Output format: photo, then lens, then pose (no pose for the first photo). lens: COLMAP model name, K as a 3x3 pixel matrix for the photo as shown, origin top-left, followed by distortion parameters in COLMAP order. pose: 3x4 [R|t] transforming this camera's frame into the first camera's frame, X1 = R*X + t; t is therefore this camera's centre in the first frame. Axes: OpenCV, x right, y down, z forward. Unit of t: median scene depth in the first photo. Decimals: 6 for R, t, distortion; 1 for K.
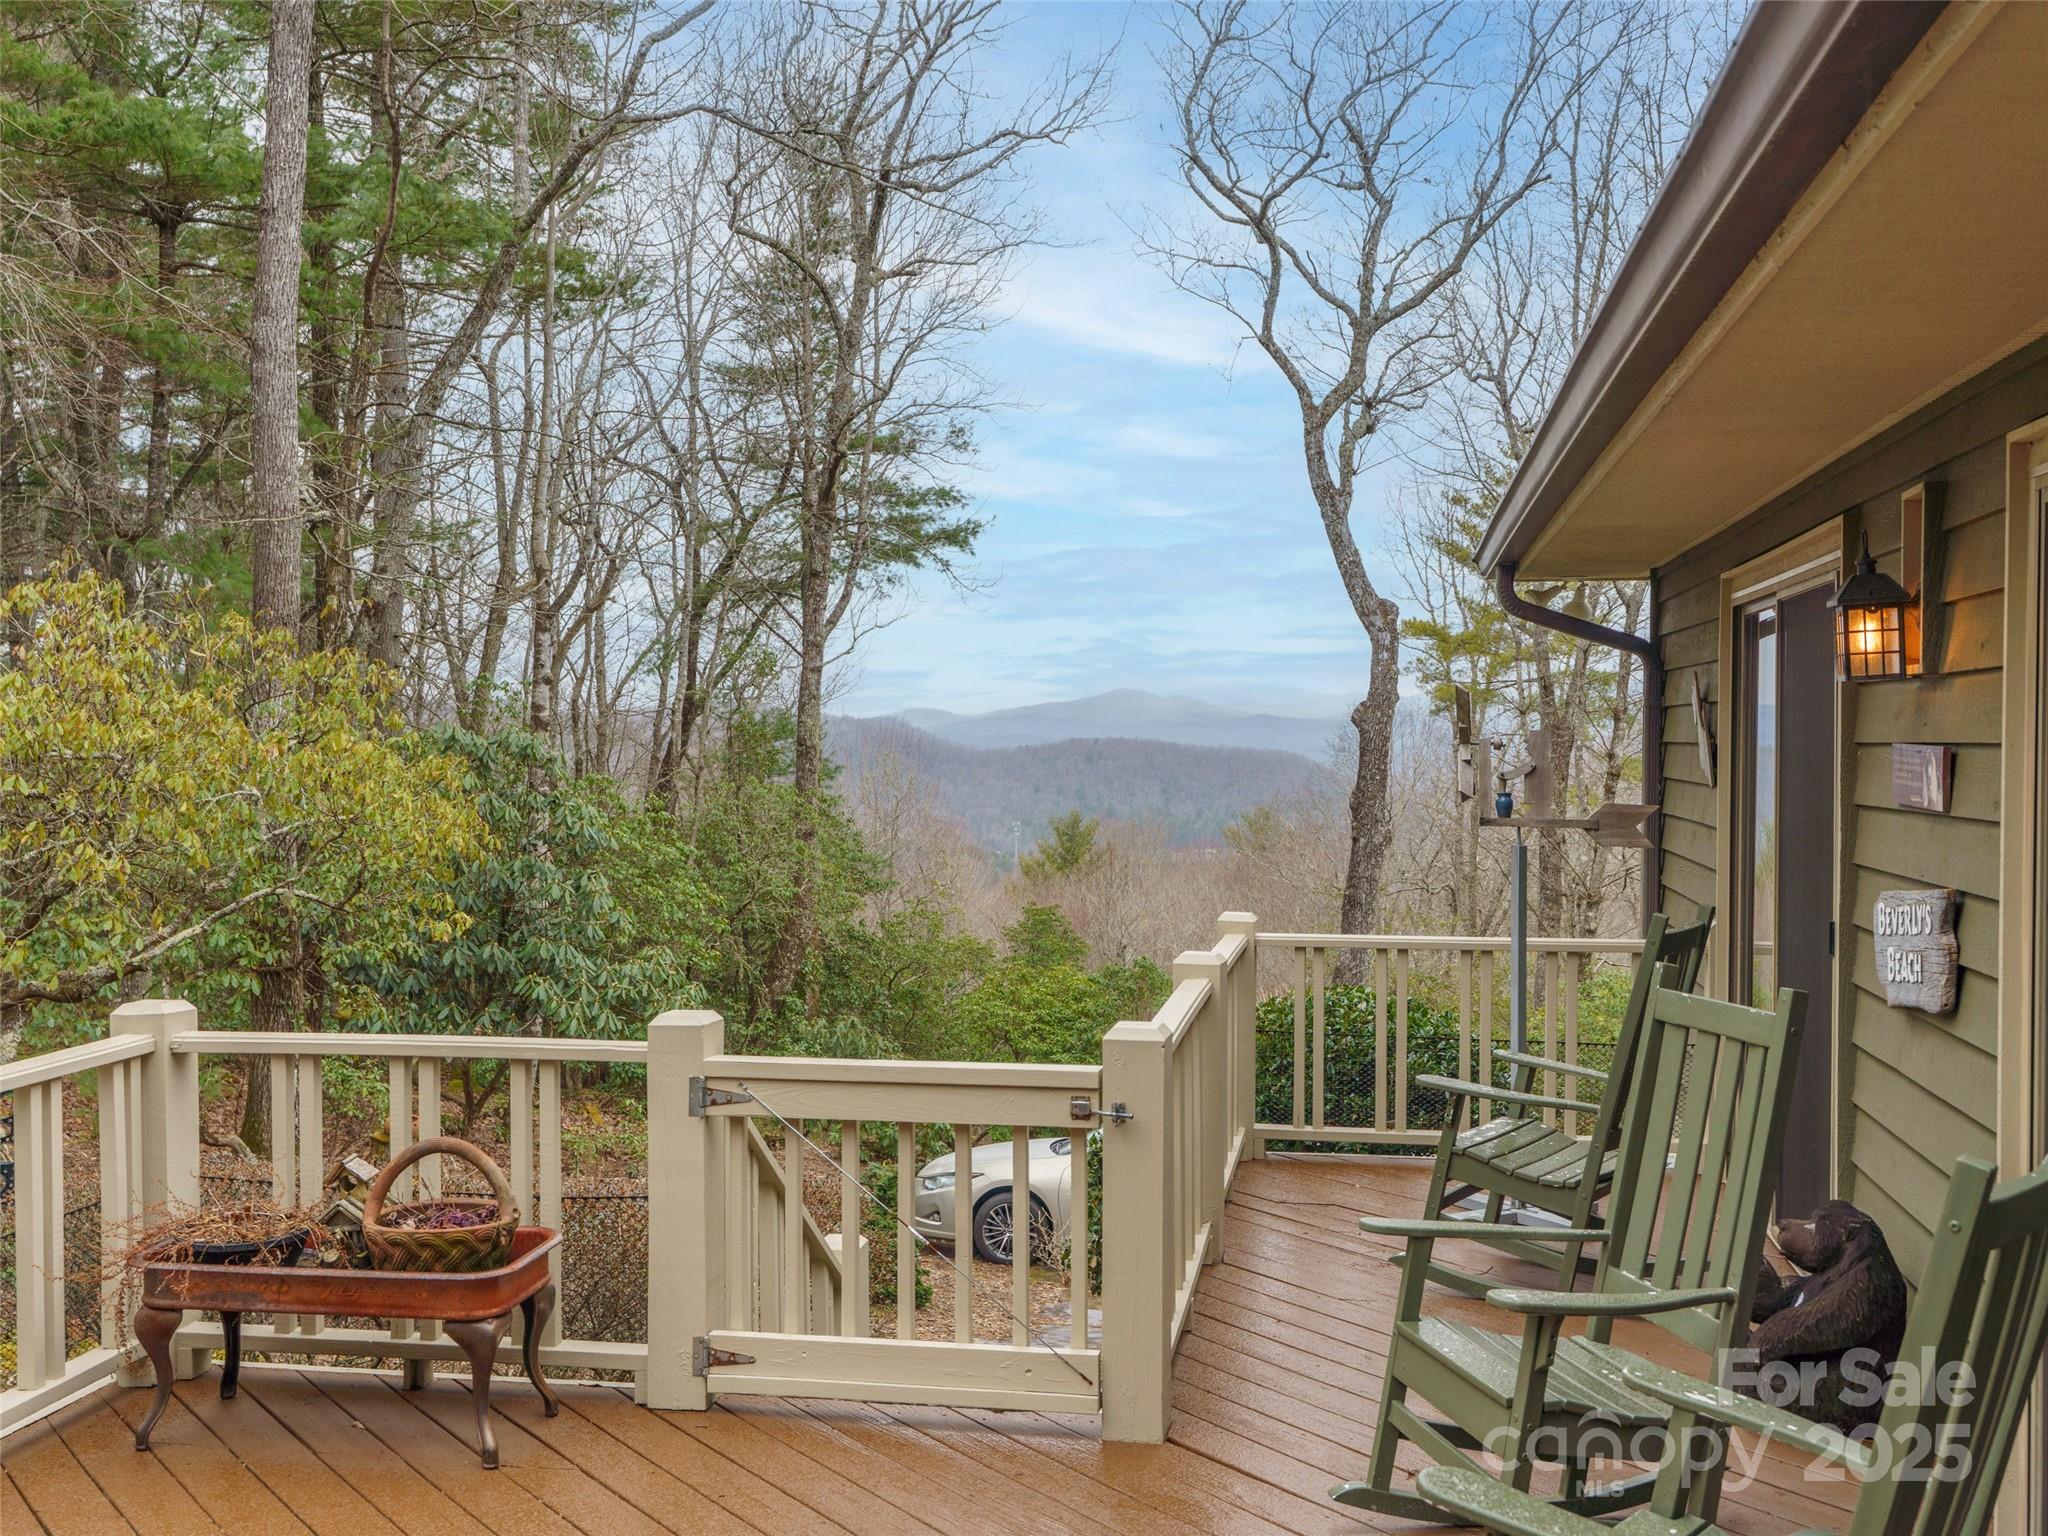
lens RADIAL K [[2067.2, 0, 1026.0], [0, 2067.2, 761.7], [0, 0, 1]] dist [0.004515, 0.000000]
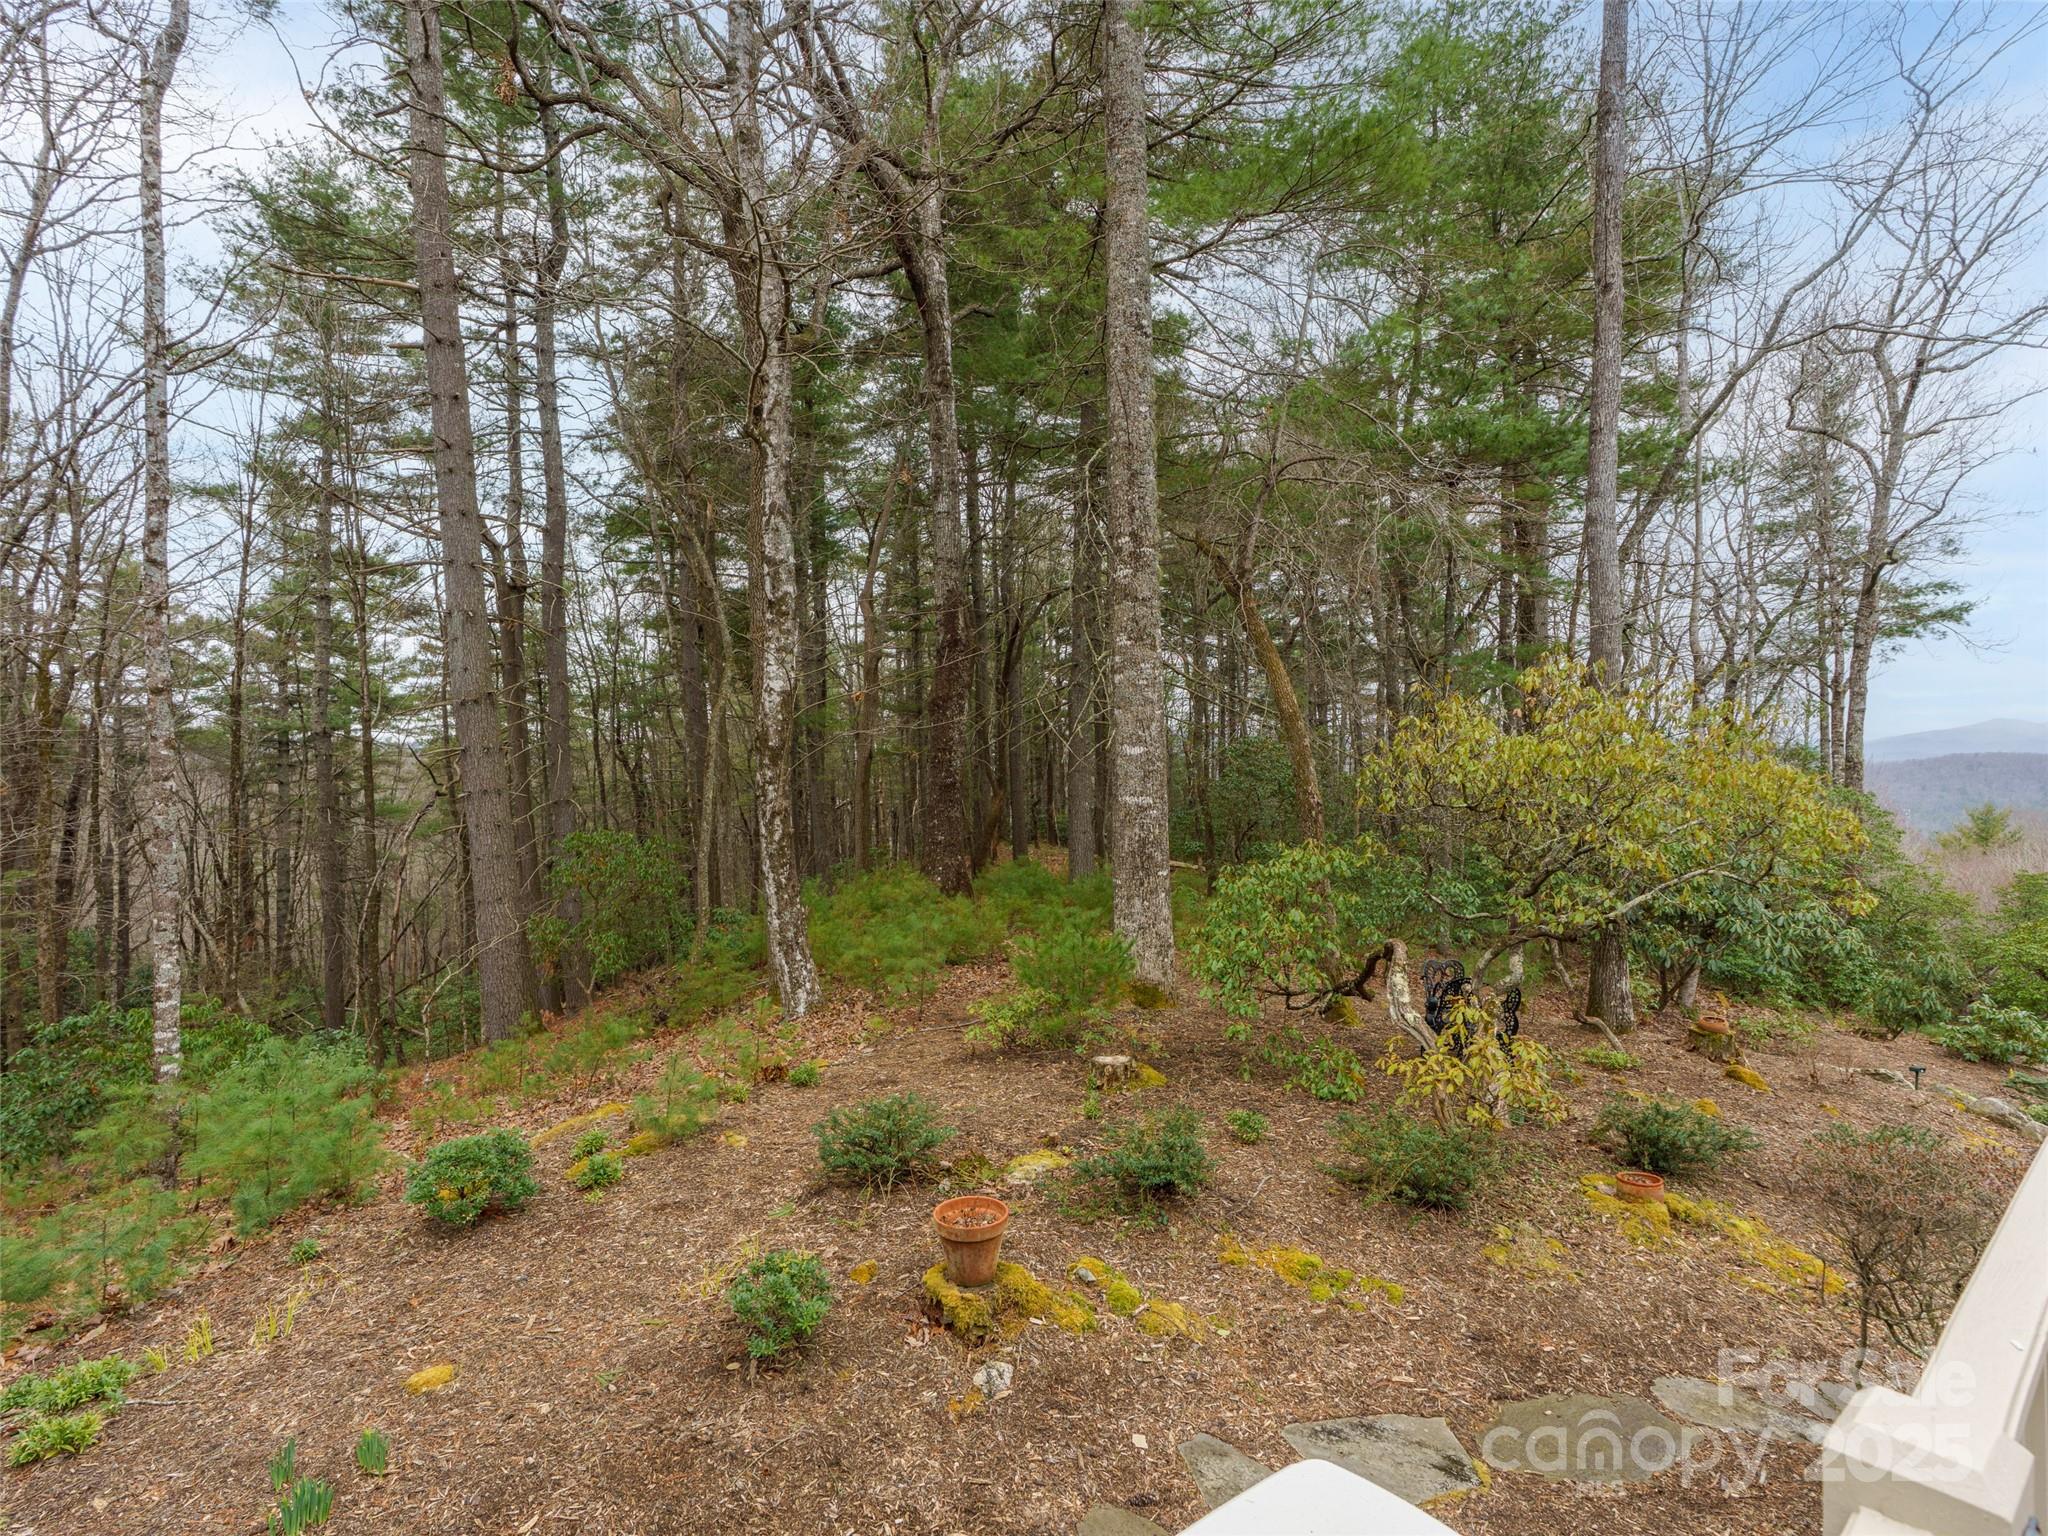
lens RADIAL K [[1028.9, 0, 1022.4], [0, 1028.9, 770.3], [0, 0, 1]] dist [-0.012281, 0.005783]
pose [[0.755827, -0.020432, -0.654453, -0.157655], [0.015638, 0.999791, -0.013154, -0.002959], [0.654585, -0.000292, 0.755989, 0.101054]]
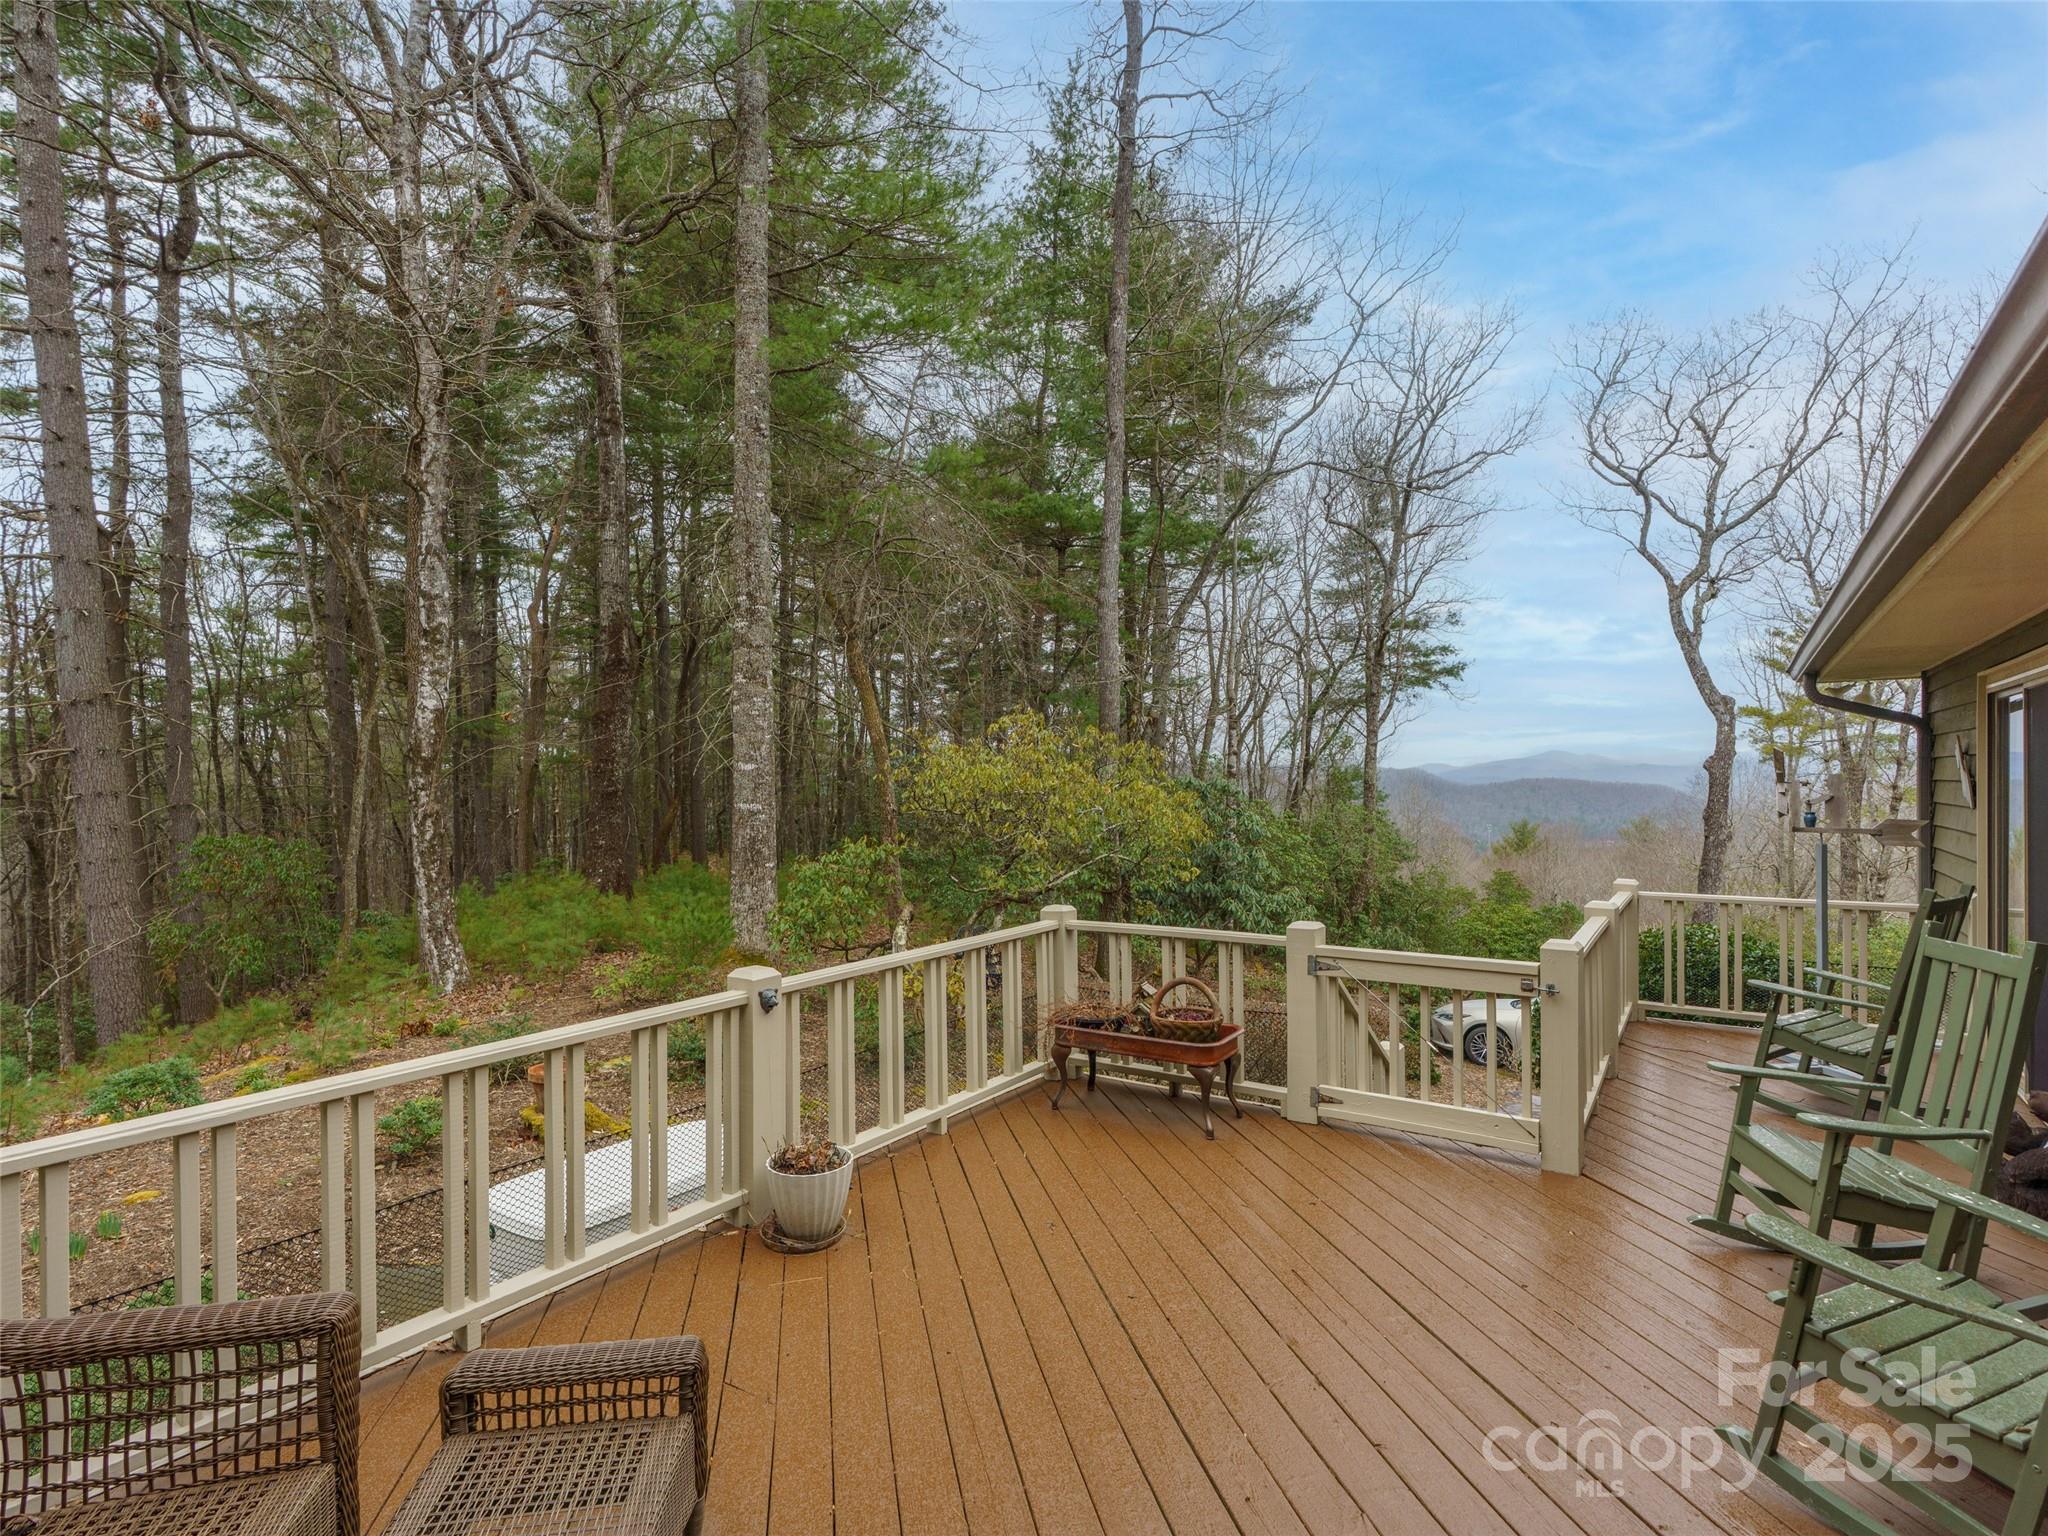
lens RADIAL K [[1028.9, 0, 1023.5], [0, 1028.9, 779.3], [0, 0, 1]] dist [-0.012281, 0.005783]
pose [[0.908778, -0.008844, -0.417187, 0.000797], [0.003605, 0.999904, -0.013345, -0.001511], [0.417265, 0.010624, 0.908723, -0.004222]]
